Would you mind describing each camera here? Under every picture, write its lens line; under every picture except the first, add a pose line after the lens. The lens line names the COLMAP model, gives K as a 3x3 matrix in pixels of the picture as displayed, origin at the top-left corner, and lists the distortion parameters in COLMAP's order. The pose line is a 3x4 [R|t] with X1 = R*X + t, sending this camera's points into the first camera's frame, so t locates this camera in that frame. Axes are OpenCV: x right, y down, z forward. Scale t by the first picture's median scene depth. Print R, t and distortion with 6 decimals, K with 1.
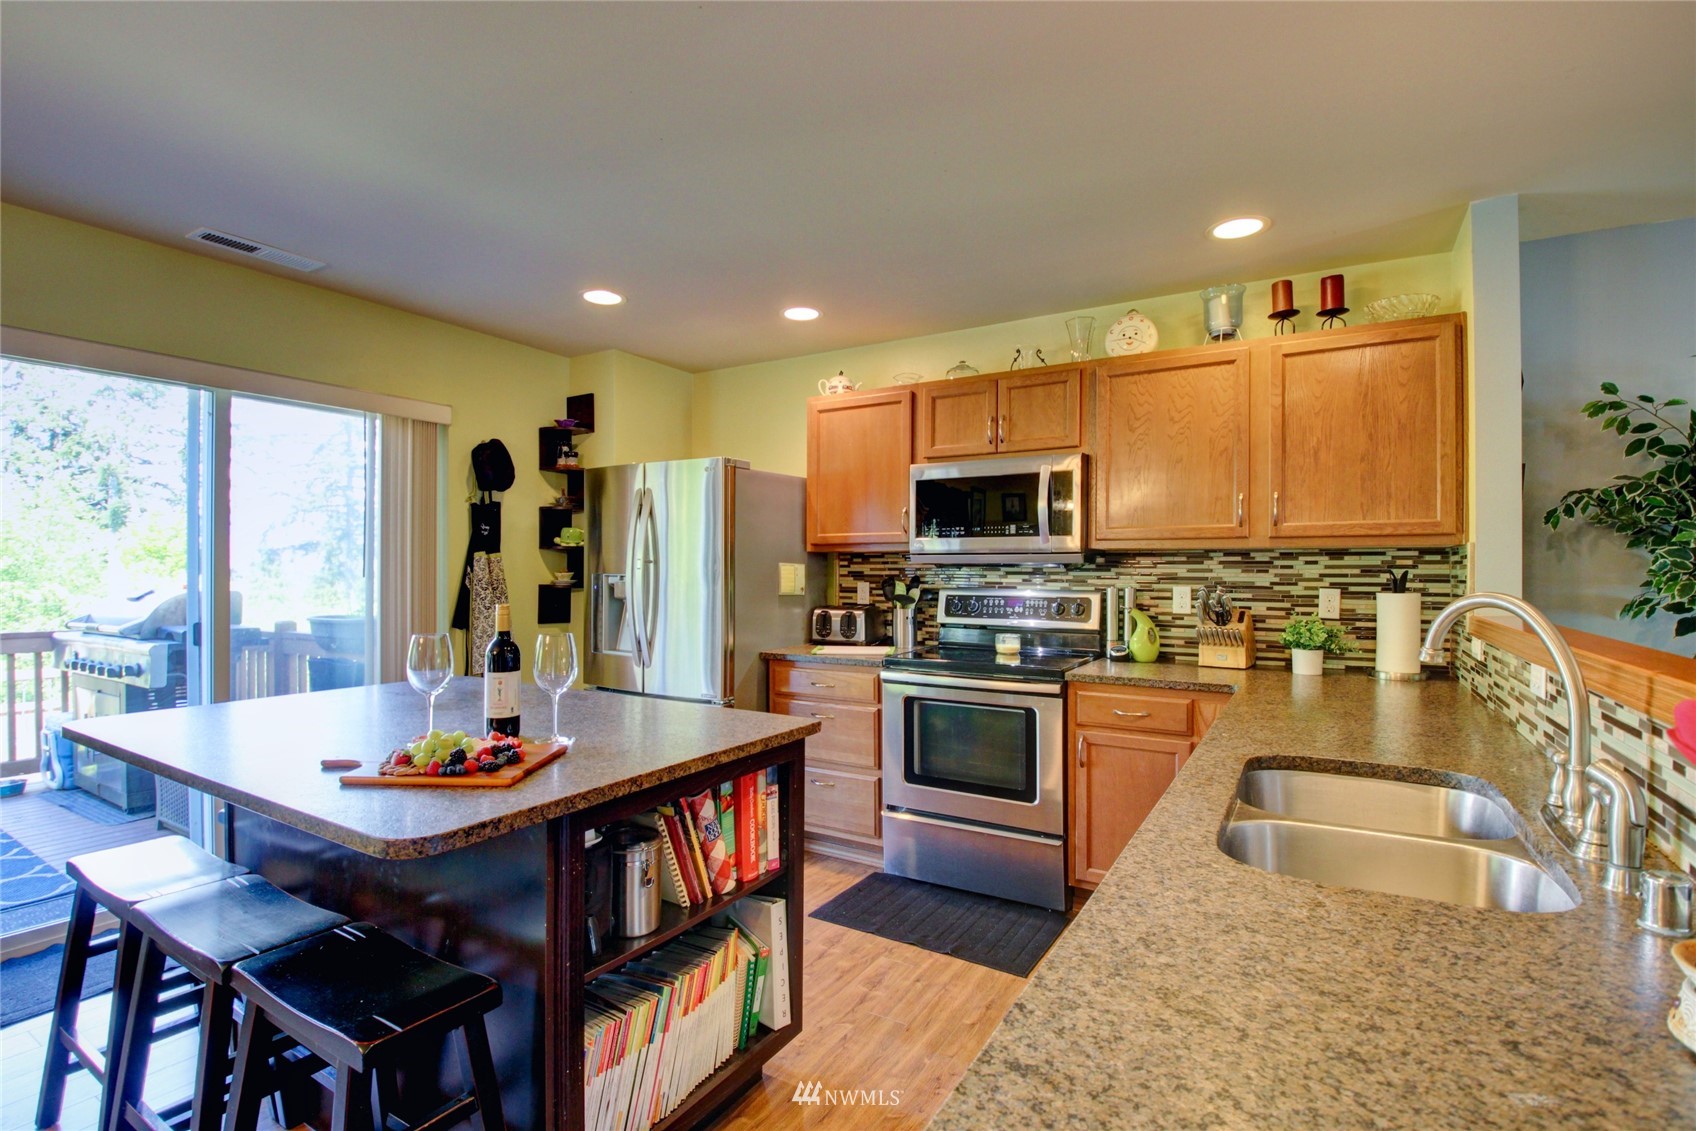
lens RADIAL K [[790.7, 0, 842.8], [0, 790.7, 575.1], [0, 0, 1]] dist [0.007741, -0.017882]
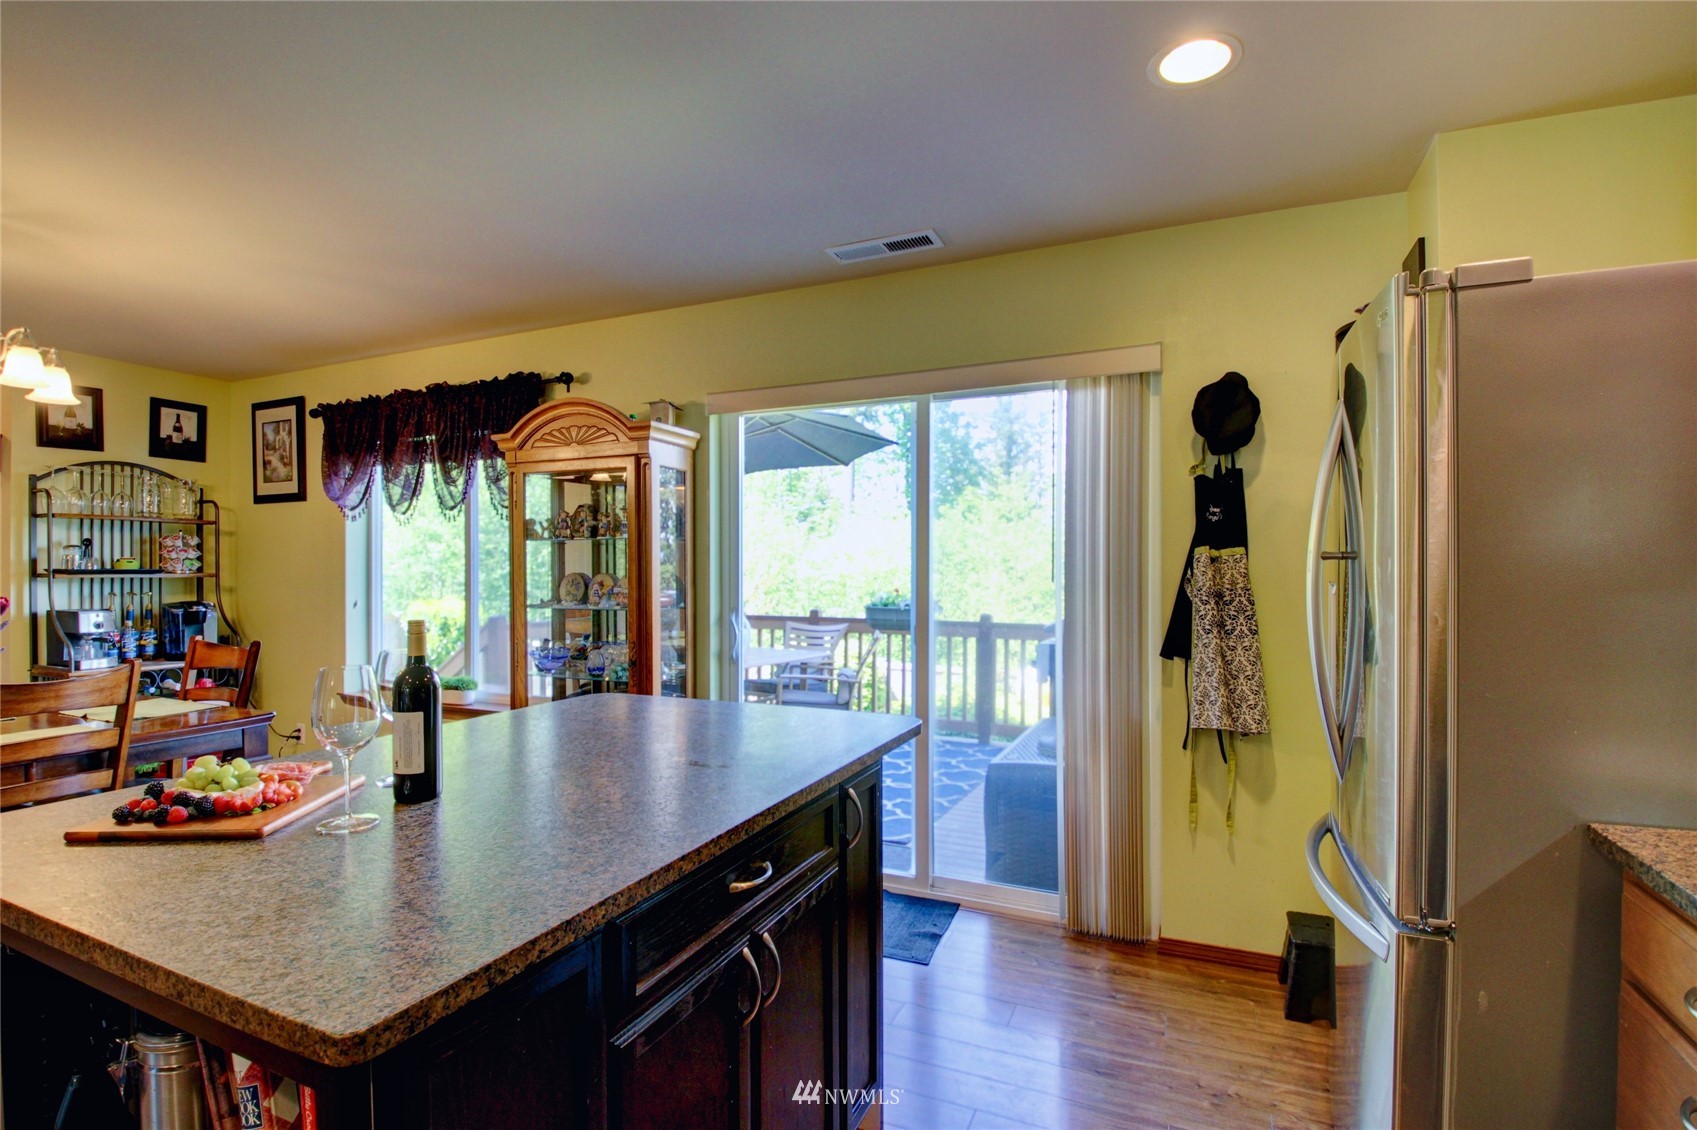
lens RADIAL K [[791.1, 0, 845.1], [0, 791.1, 576.7], [0, 0, 1]] dist [0.007741, -0.017882]
pose [[0.131077, 0.004215, -0.991363, 0.184133], [-0.005963, 0.999976, 0.003464, -0.005220], [0.991354, 0.005458, 0.131099, 0.675880]]
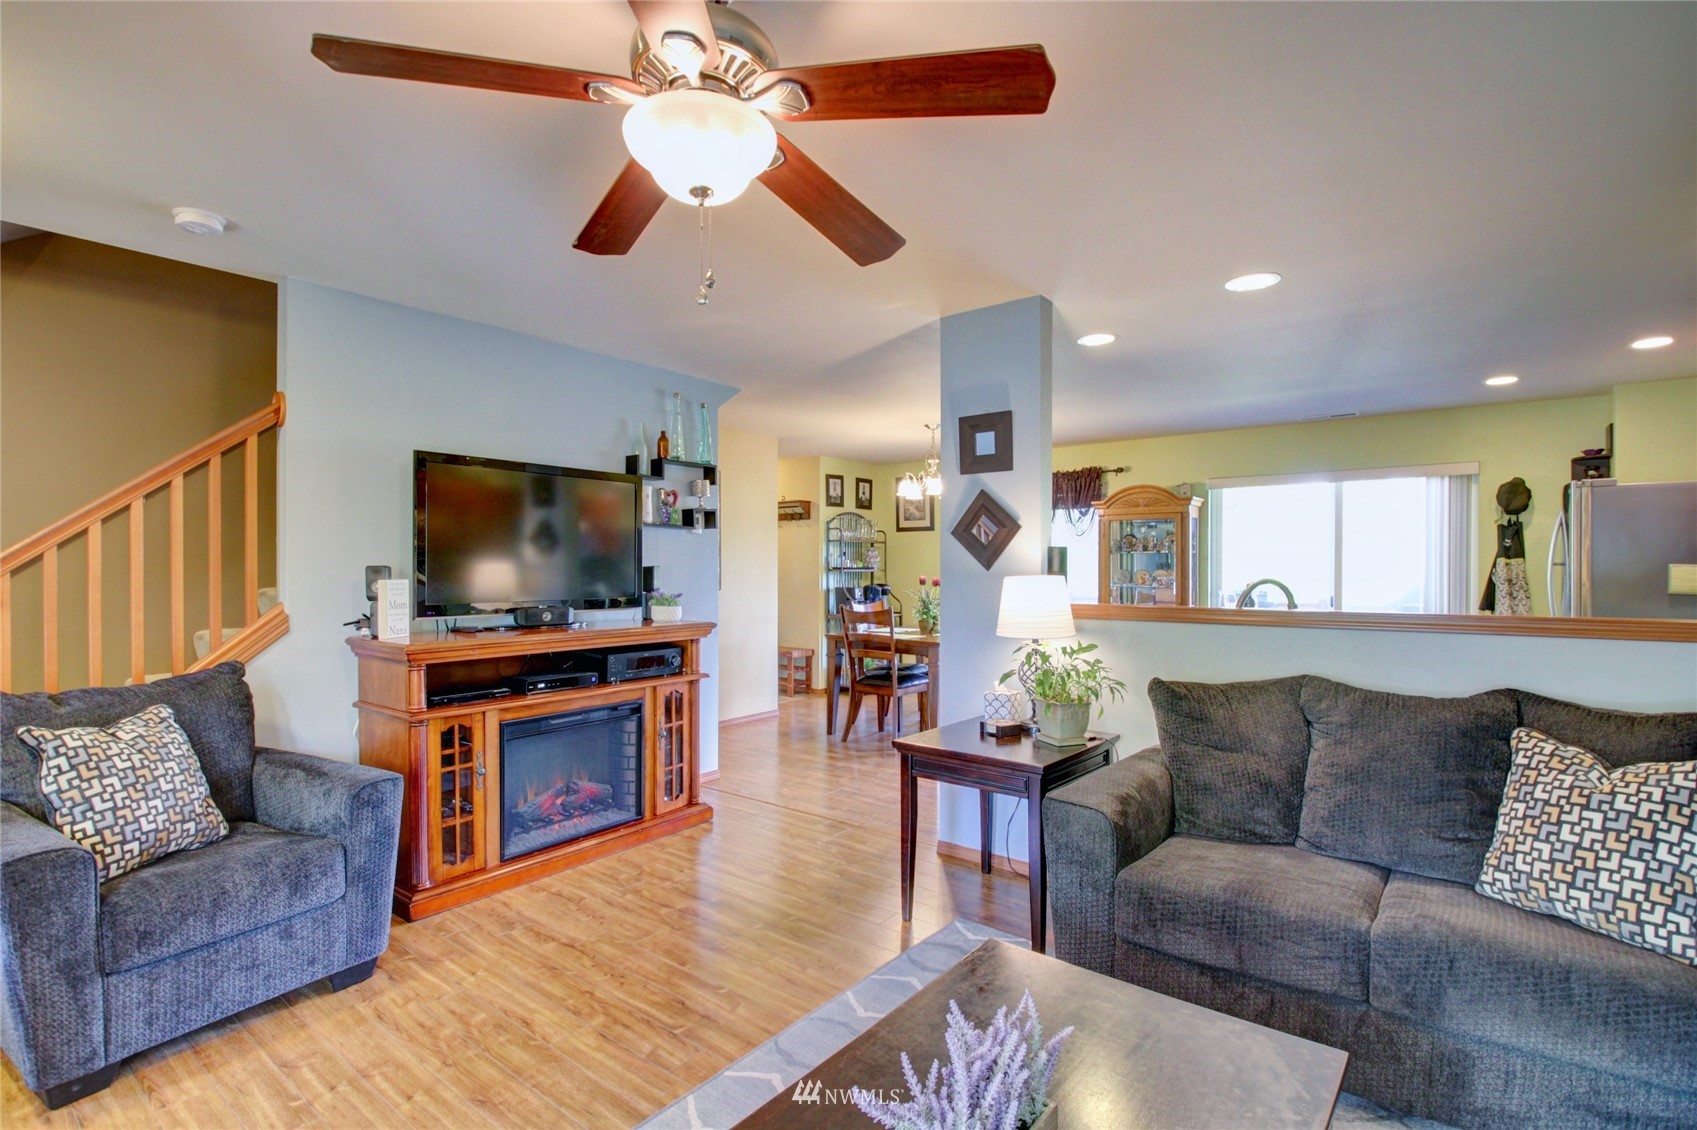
lens RADIAL K [[791.1, 0, 852.5], [0, 791.1, 573.2], [0, 0, 1]] dist [0.007741, -0.017882]
pose [[-0.125854, 0.002625, -0.992045, 1.229355], [-0.008119, 0.999960, 0.003676, 0.002869], [0.992015, 0.008517, -0.125828, 0.010857]]
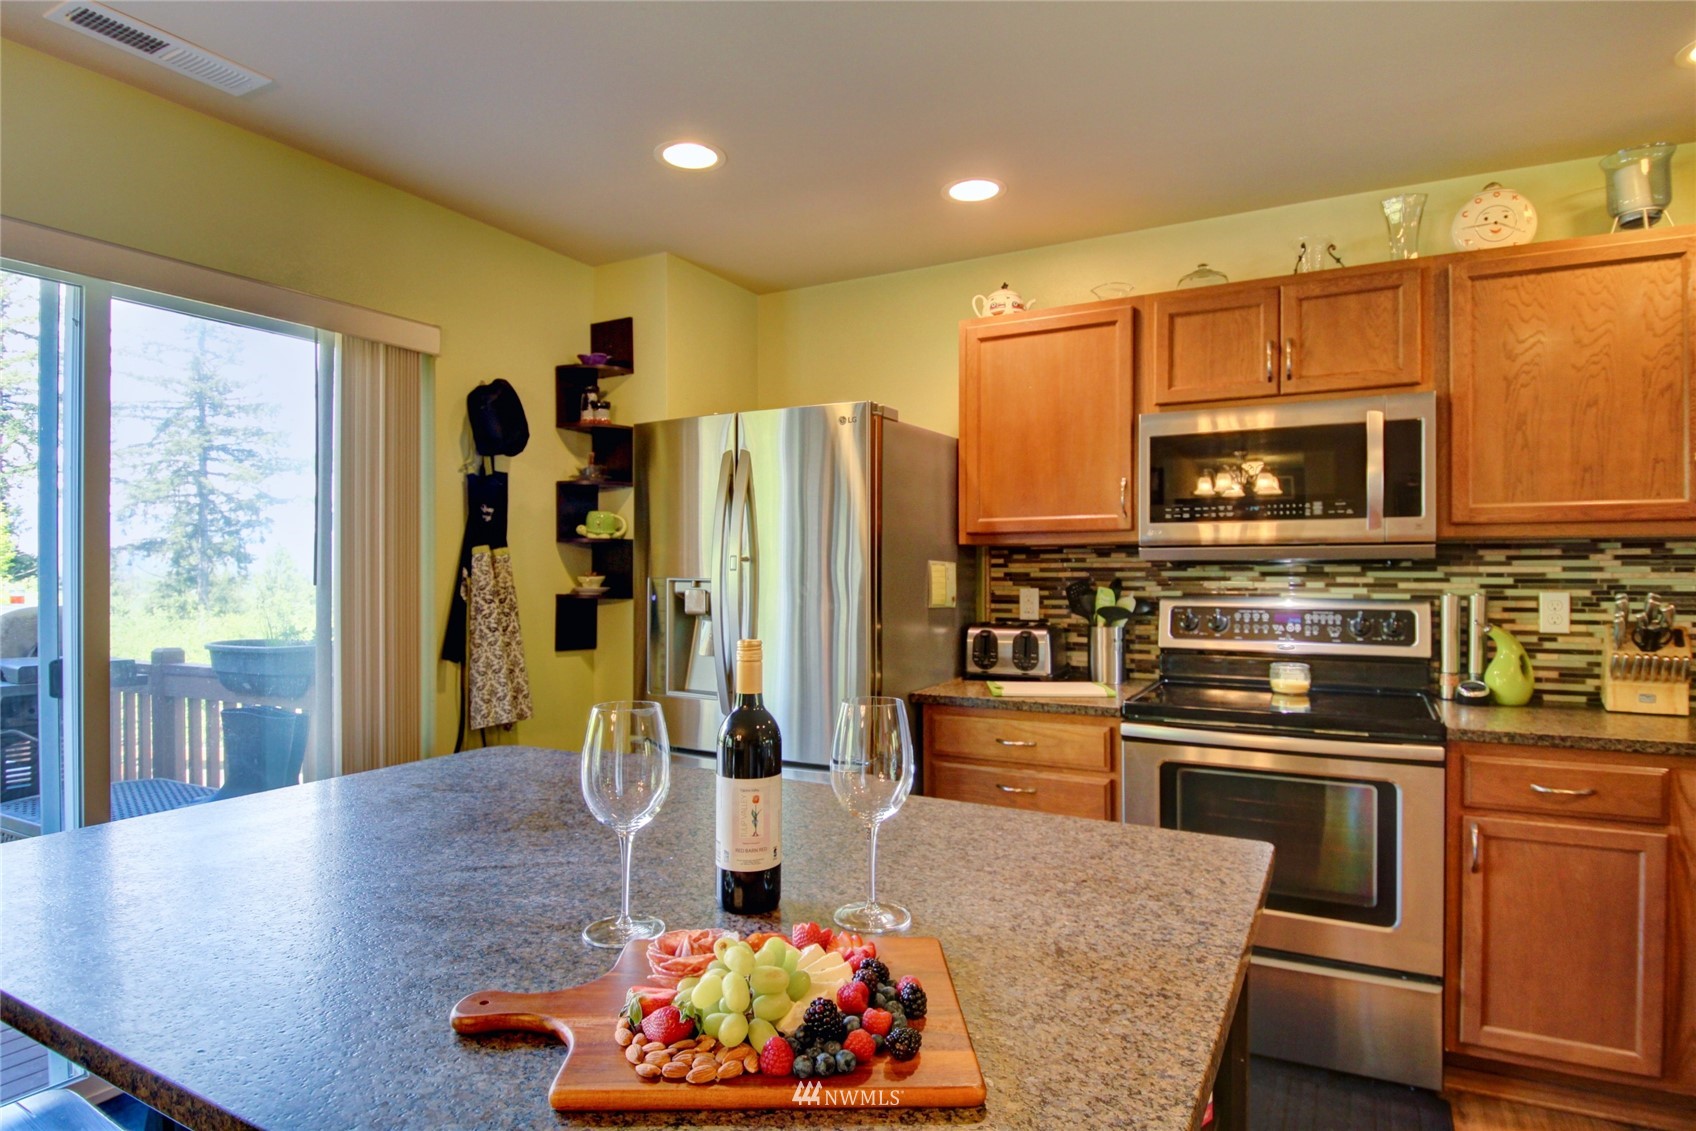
lens RADIAL K [[938.0, 0, 840.8], [0, 938.0, 579.4], [0, 0, 1]] dist [0.001686, -0.011848]
pose [[0.999066, -0.004609, 0.042974, -0.207927], [0.004551, 0.999989, 0.001431, -0.001044], [-0.042980, -0.001234, 0.999075, 0.213498]]
